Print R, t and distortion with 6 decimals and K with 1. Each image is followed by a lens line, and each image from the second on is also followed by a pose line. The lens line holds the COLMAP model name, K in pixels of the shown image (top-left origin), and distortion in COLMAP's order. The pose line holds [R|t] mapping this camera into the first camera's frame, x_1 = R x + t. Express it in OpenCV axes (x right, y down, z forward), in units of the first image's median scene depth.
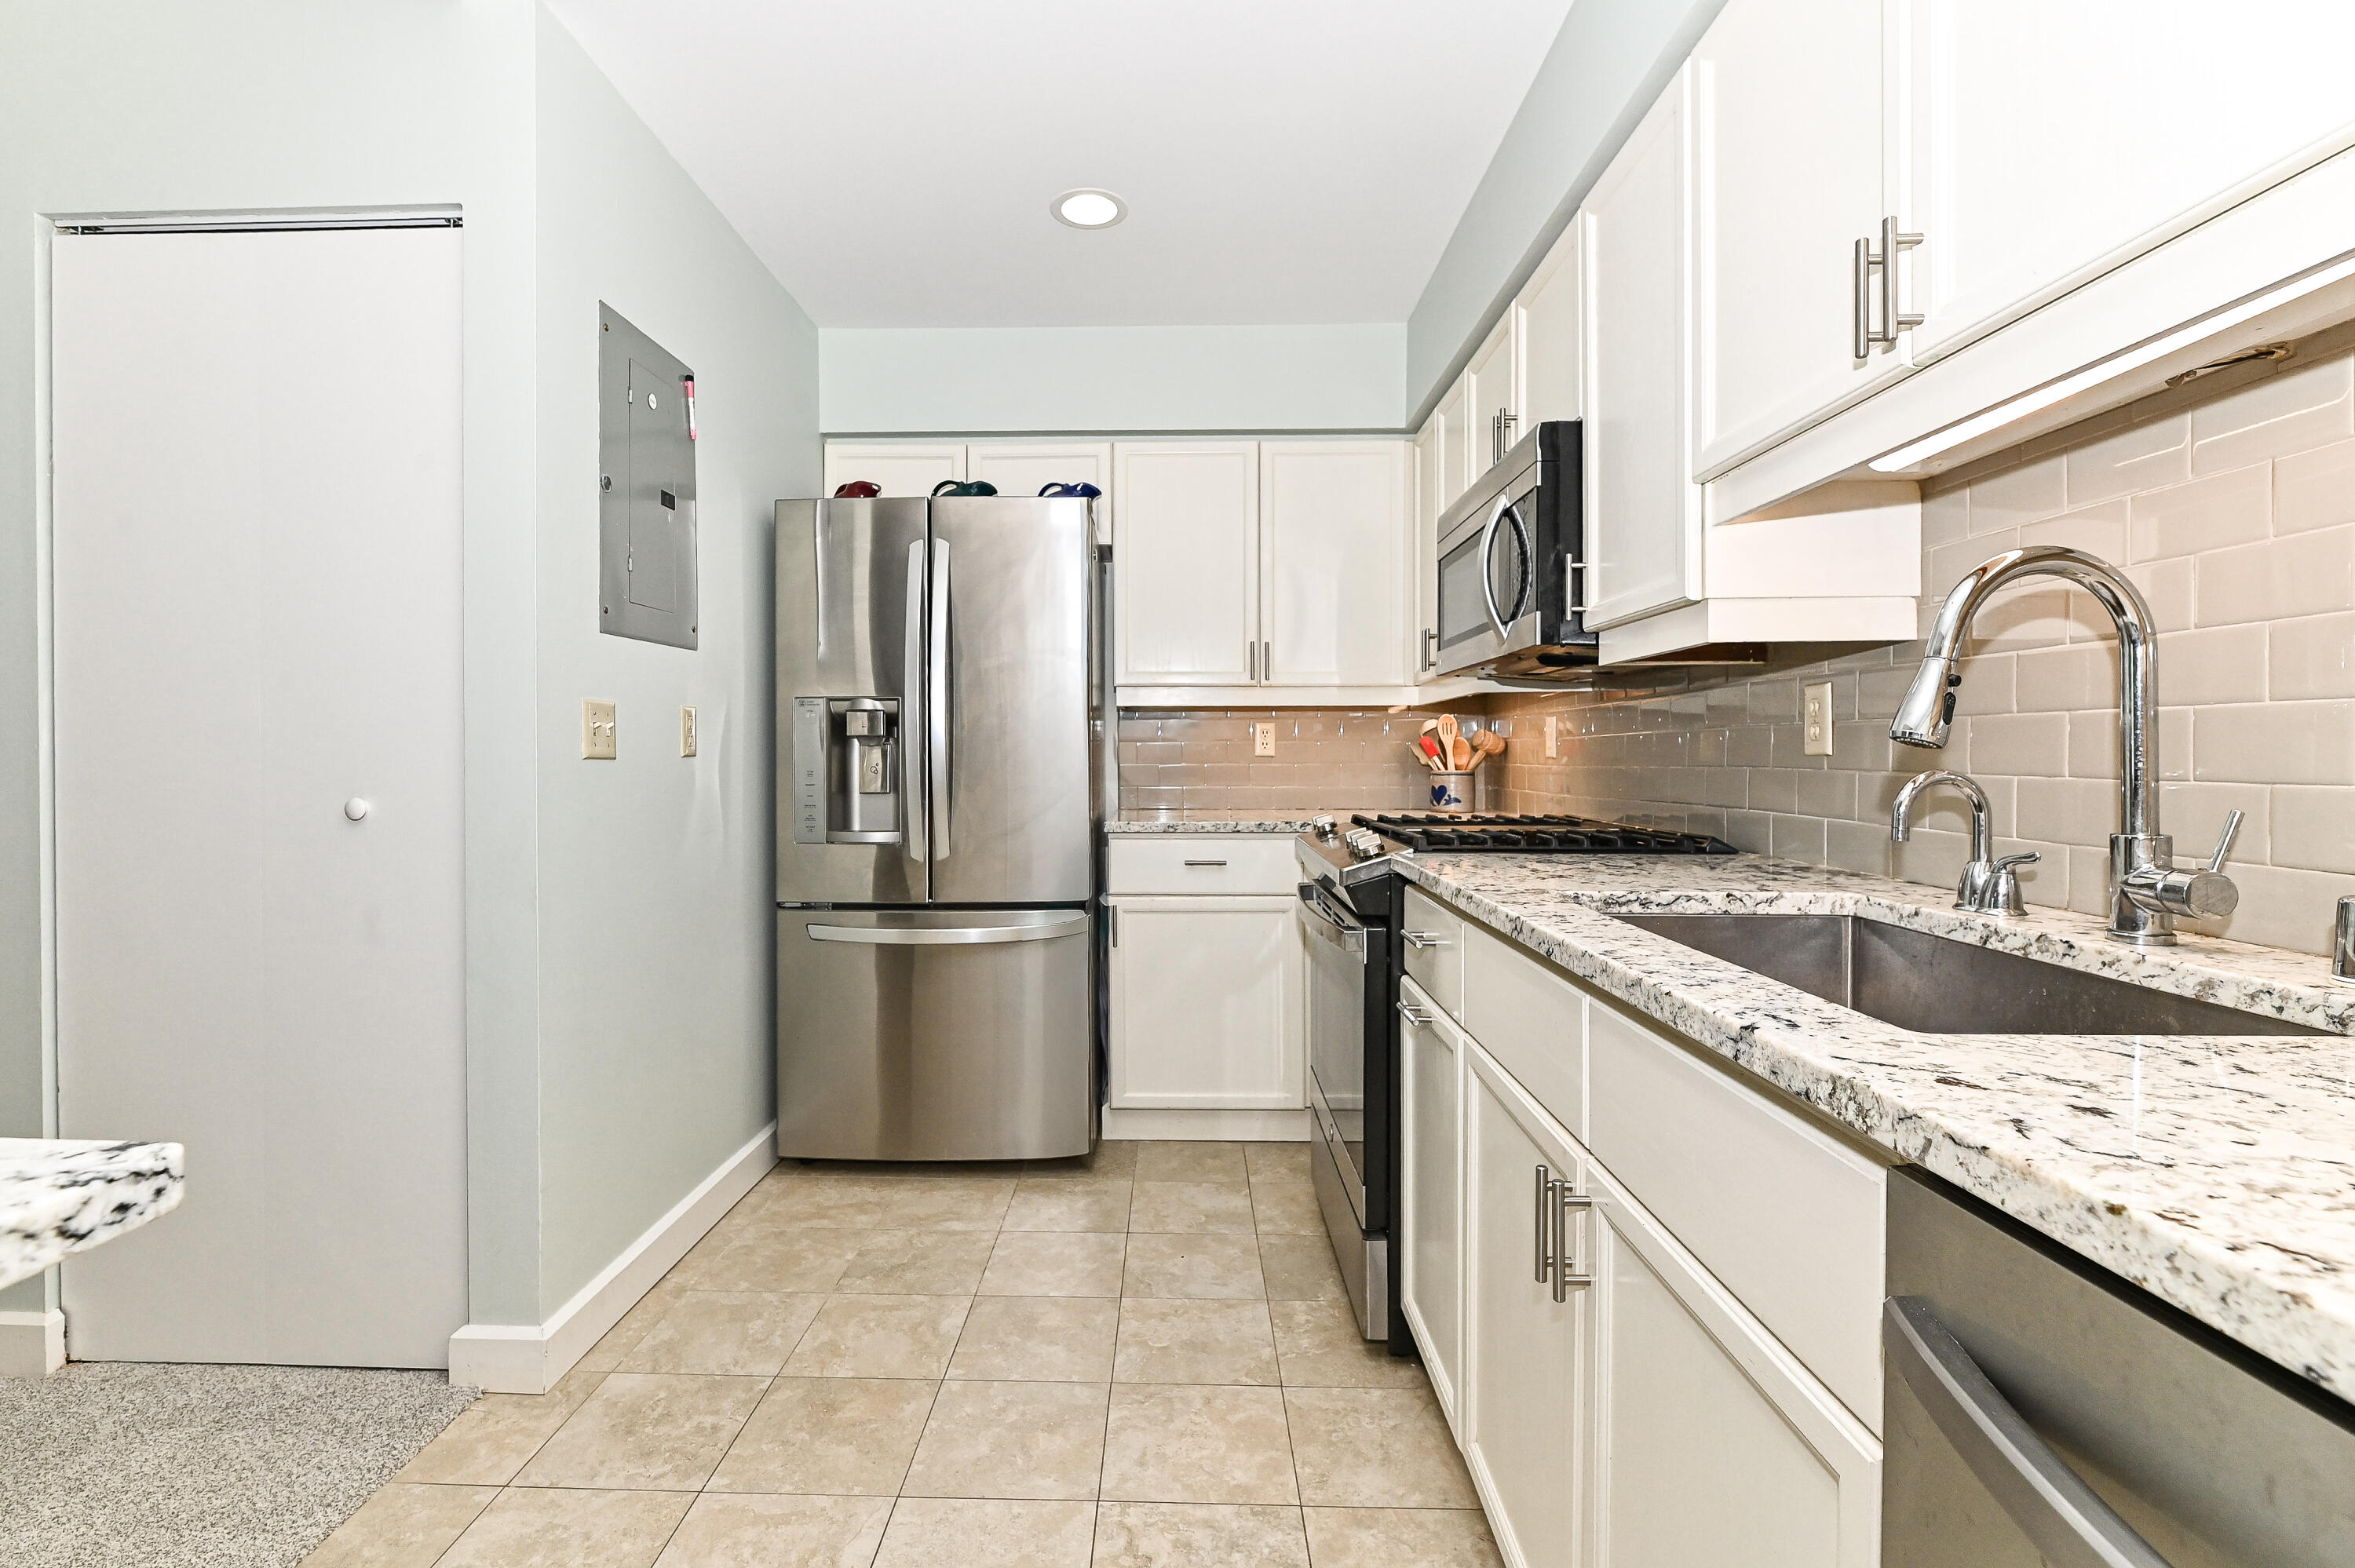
lens RADIAL K [[1056.6, 0, 1167.3], [0, 1056.6, 765.4], [0, 0, 1]] dist [-0.002263, -0.000328]
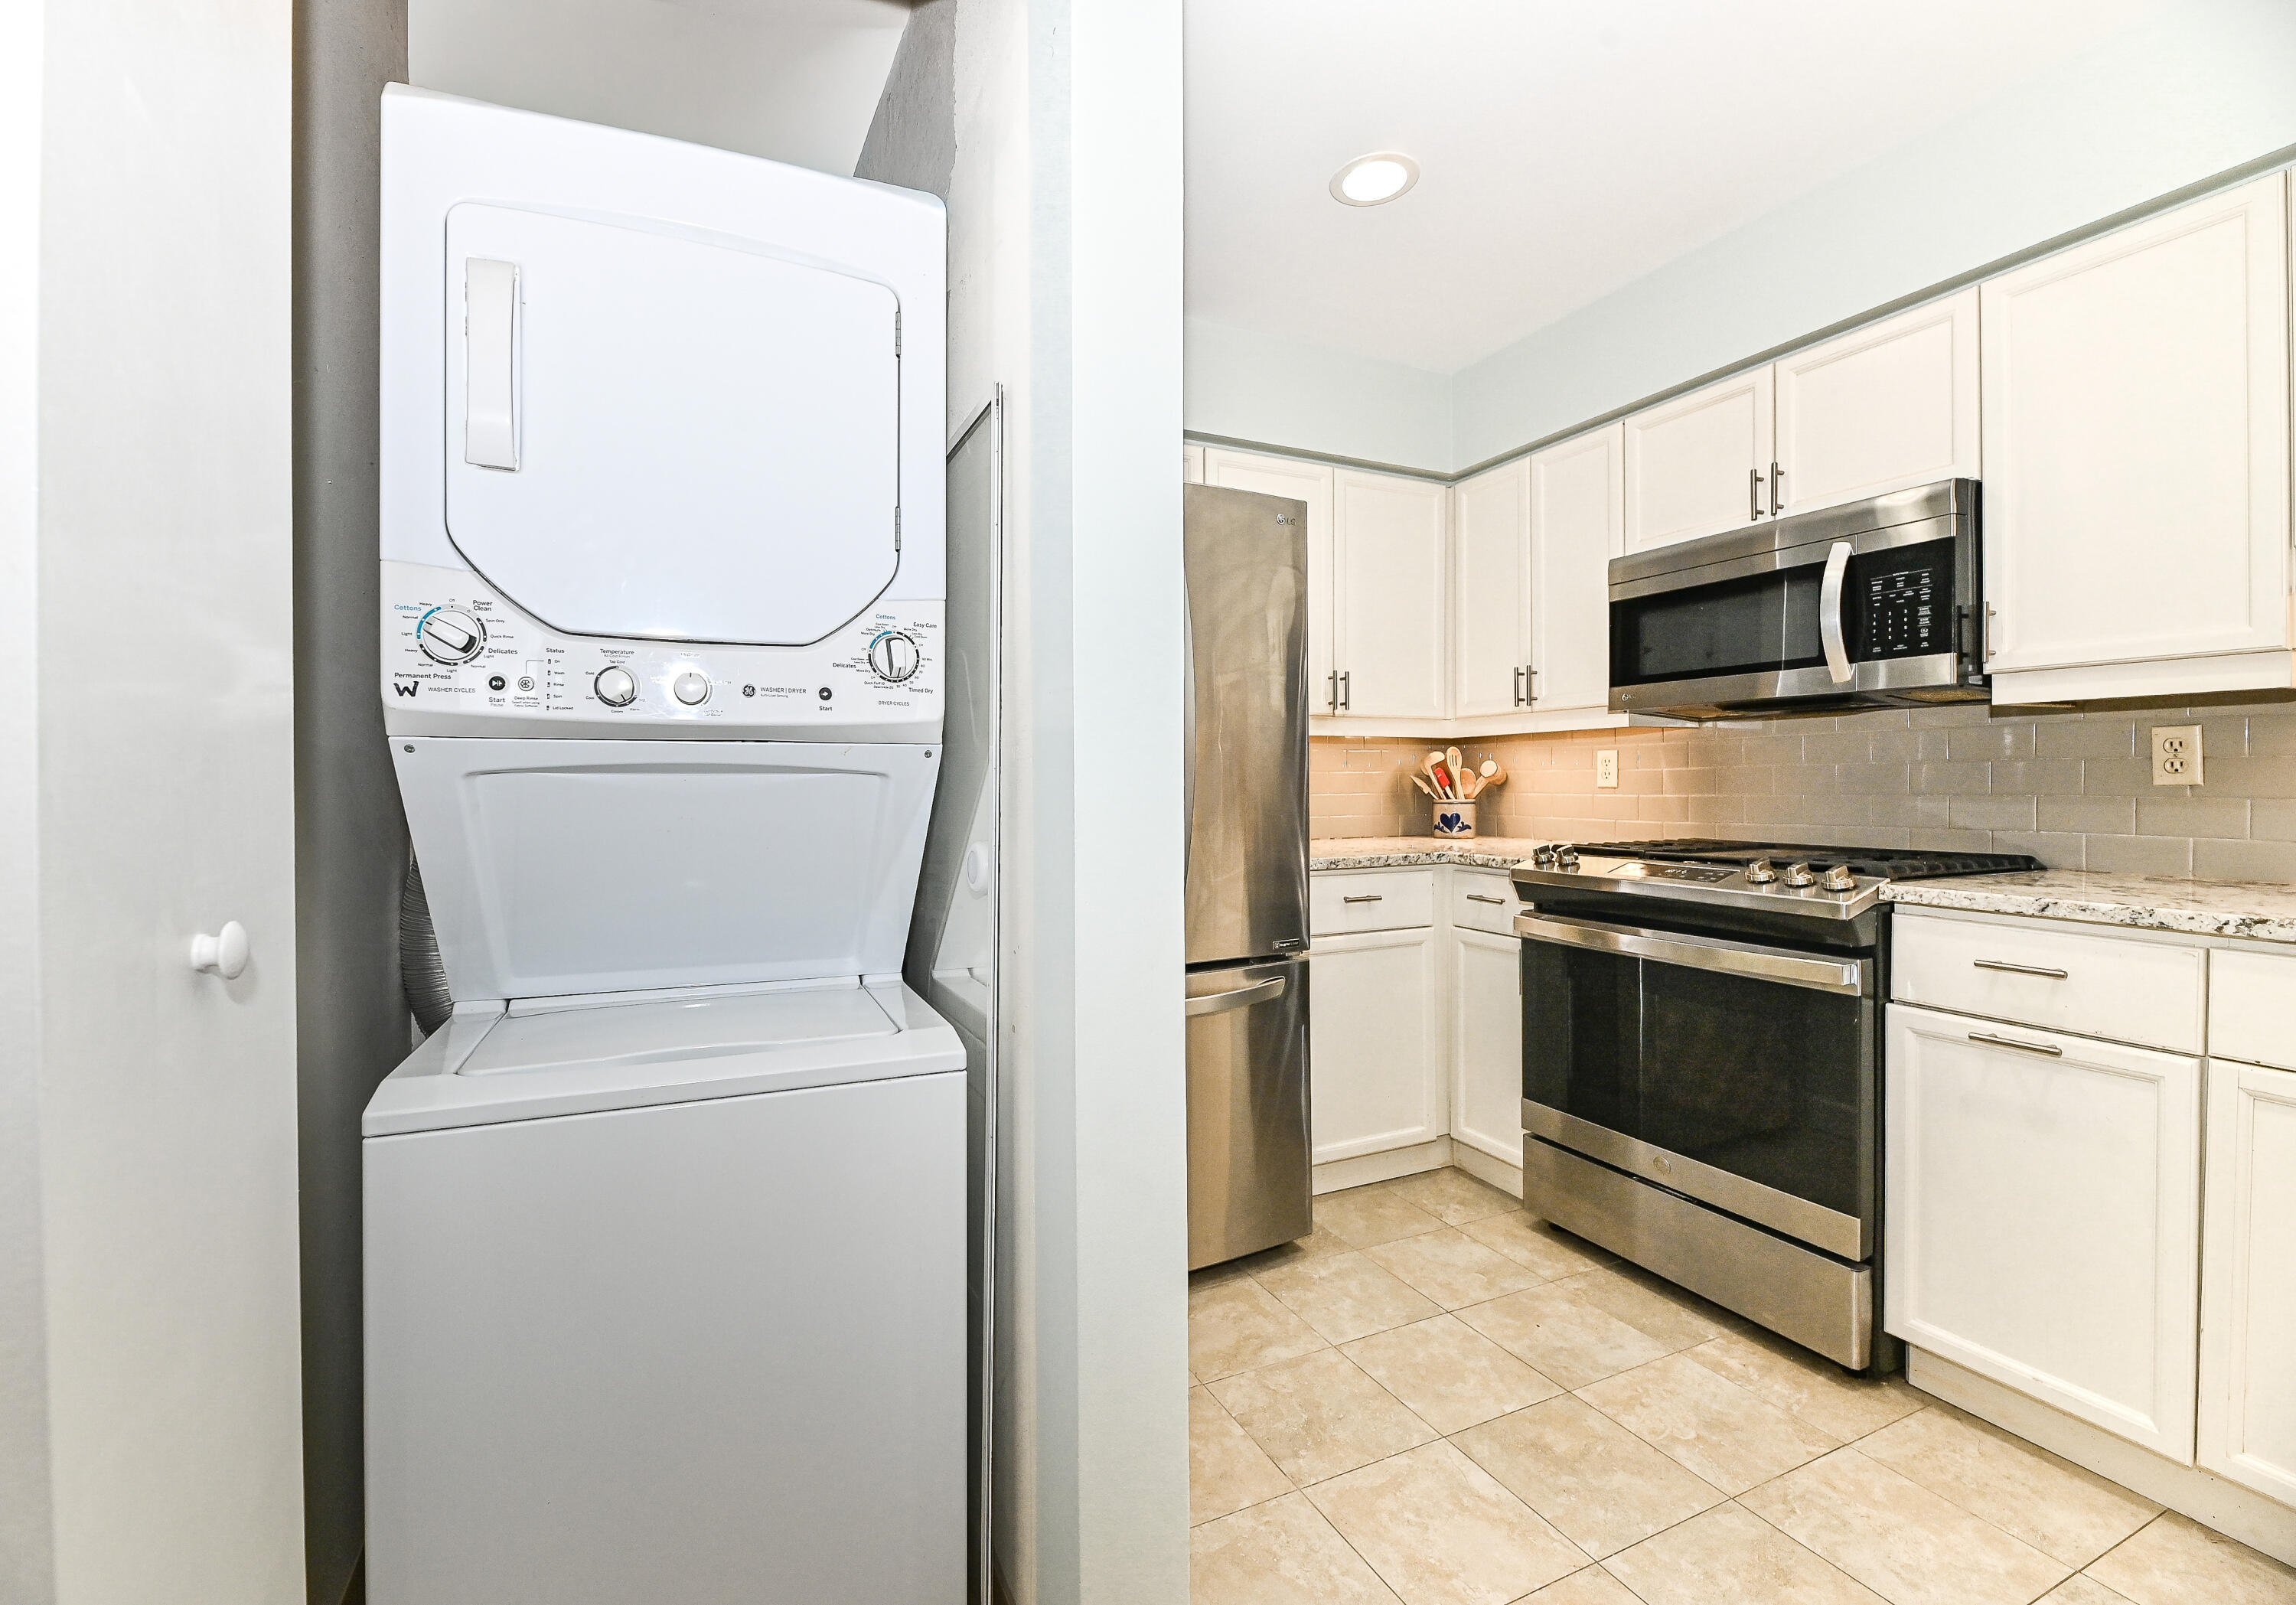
lens RADIAL K [[960.9, 0, 1093.0], [0, 960.9, 789.2], [0, 0, 1]] dist [0.000221, -0.000308]
pose [[0.900900, -0.004752, 0.434002, -0.864395], [0.006396, 0.999977, -0.002328, -0.010263], [-0.433981, 0.004873, 0.900909, 0.496120]]
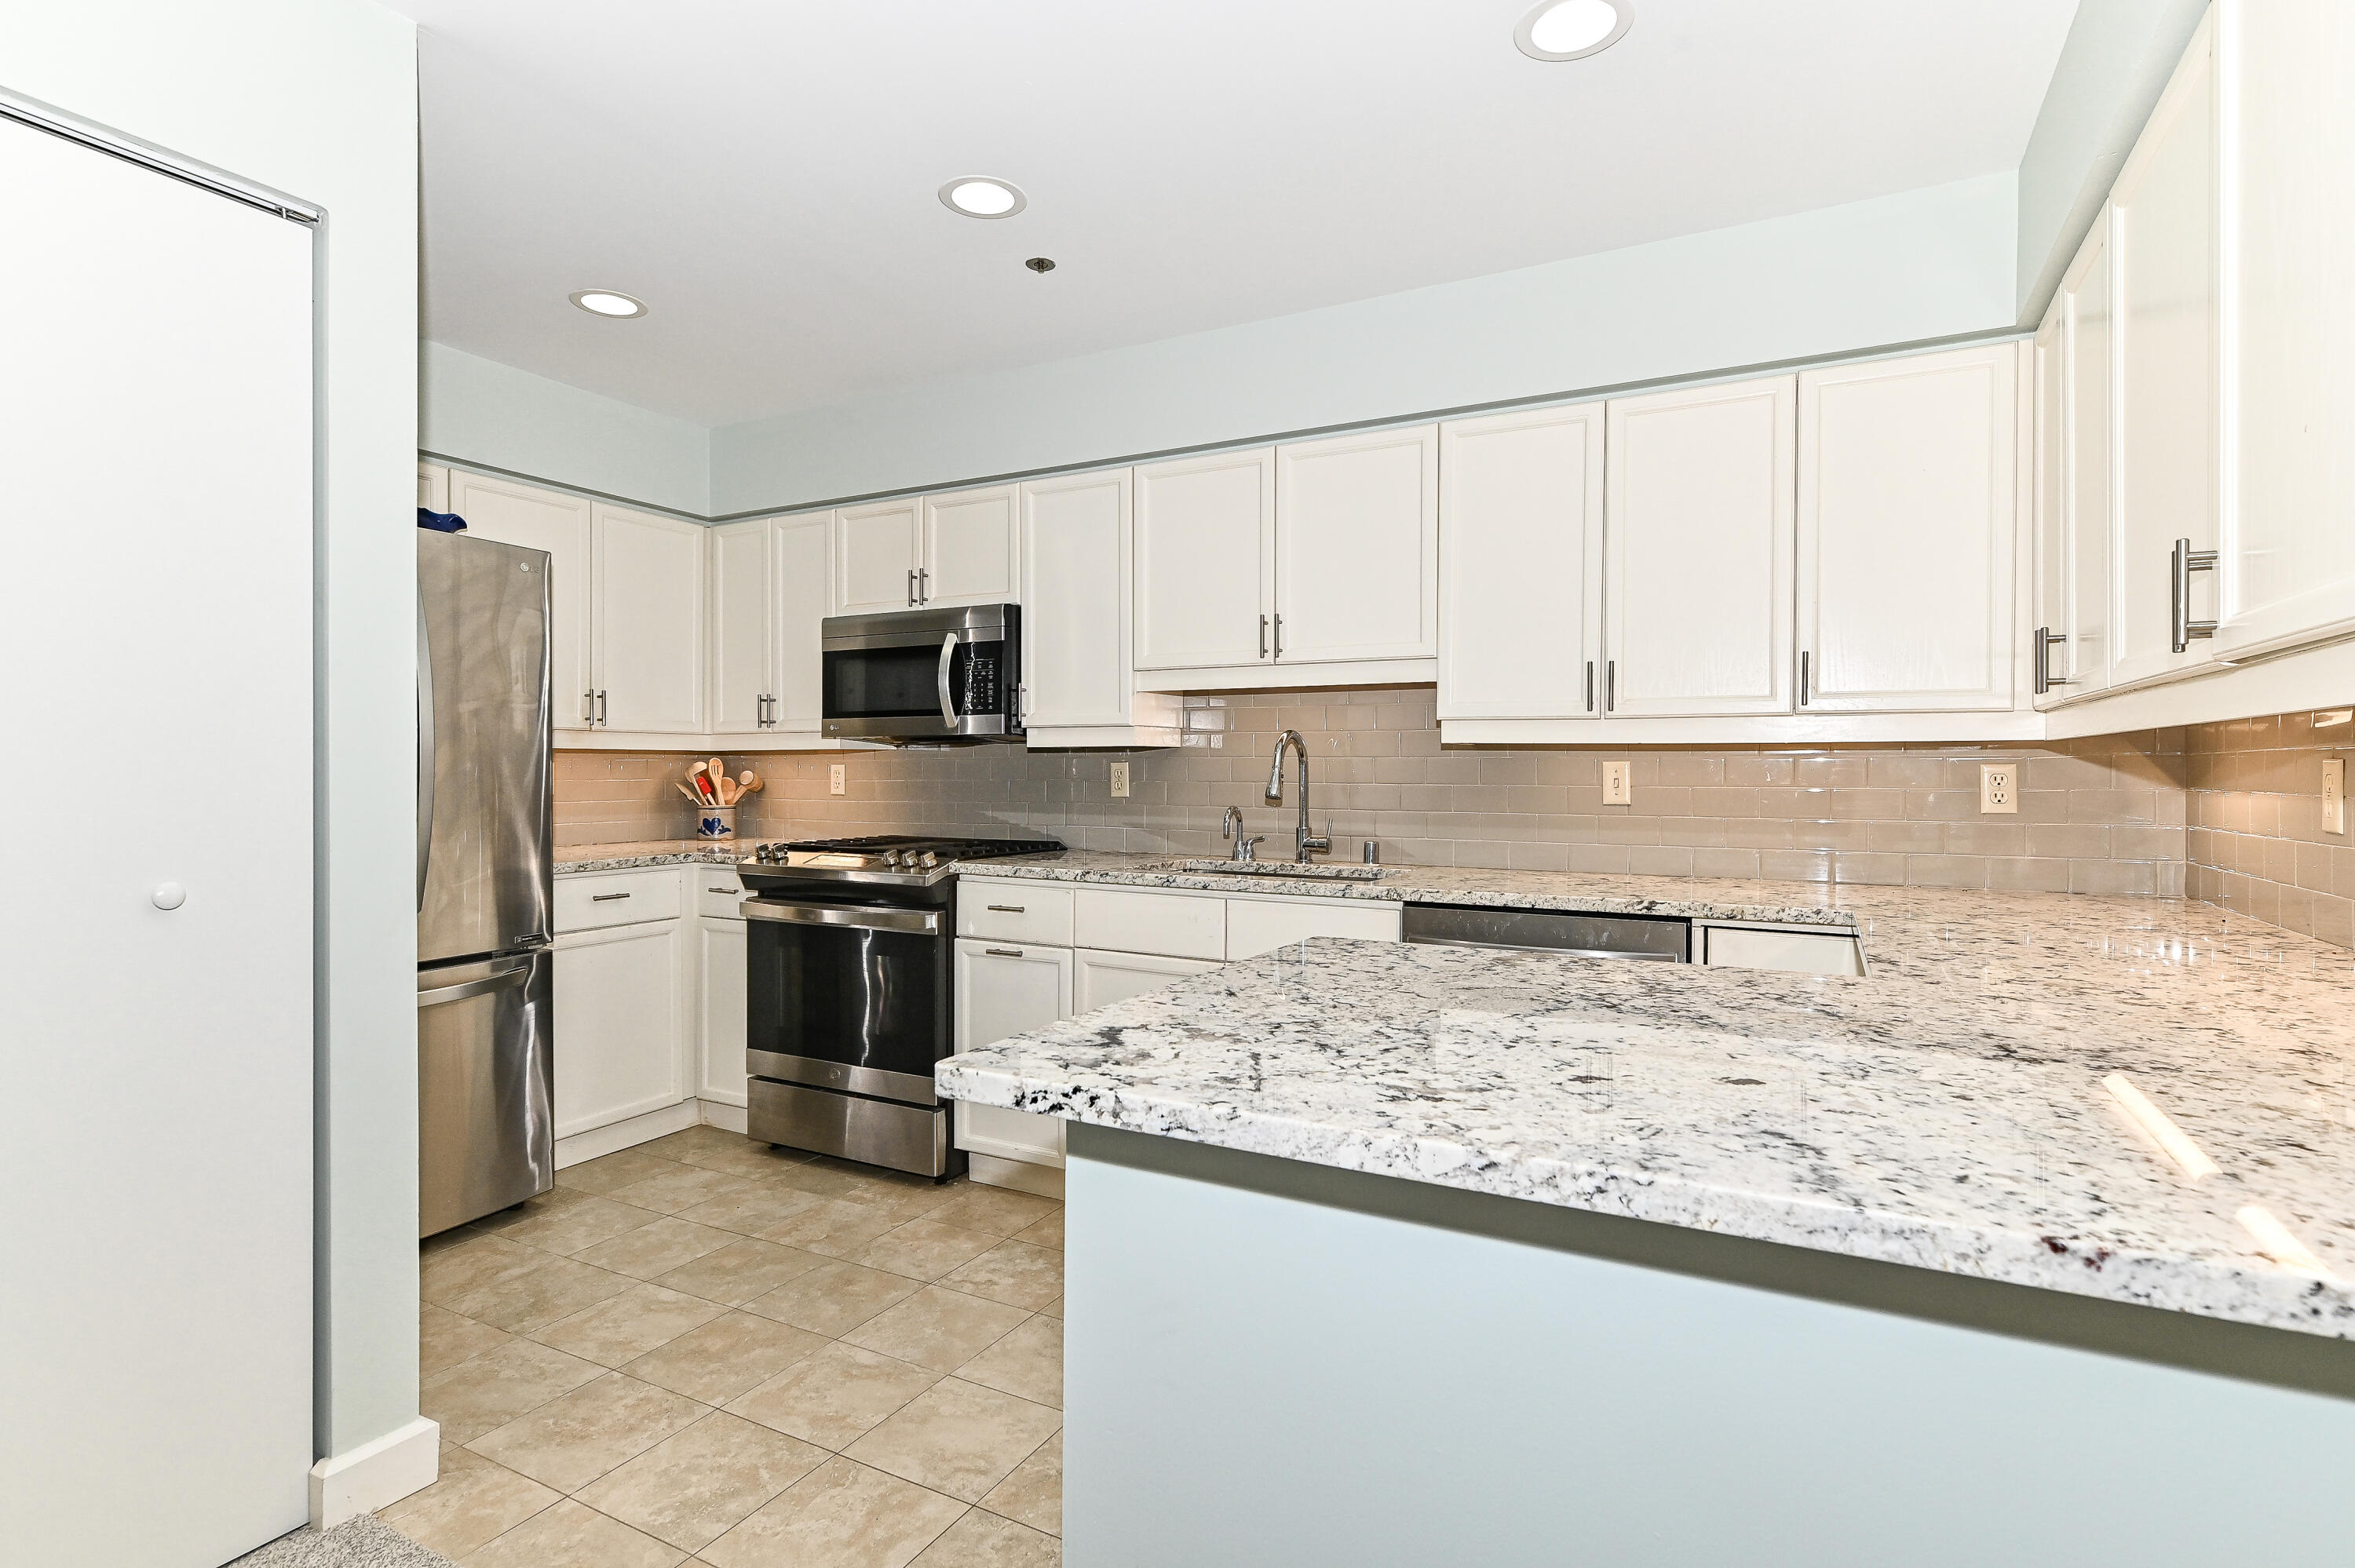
lens RADIAL K [[1162.8, 0, 1169.3], [0, 1162.8, 777.8], [0, 0, 1]] dist [0.011765, -0.000557]
pose [[0.448825, -0.002268, 0.893617, -1.198246], [0.004751, 0.999989, 0.000151, -0.042476], [-0.893607, 0.004178, 0.448831, -0.078995]]
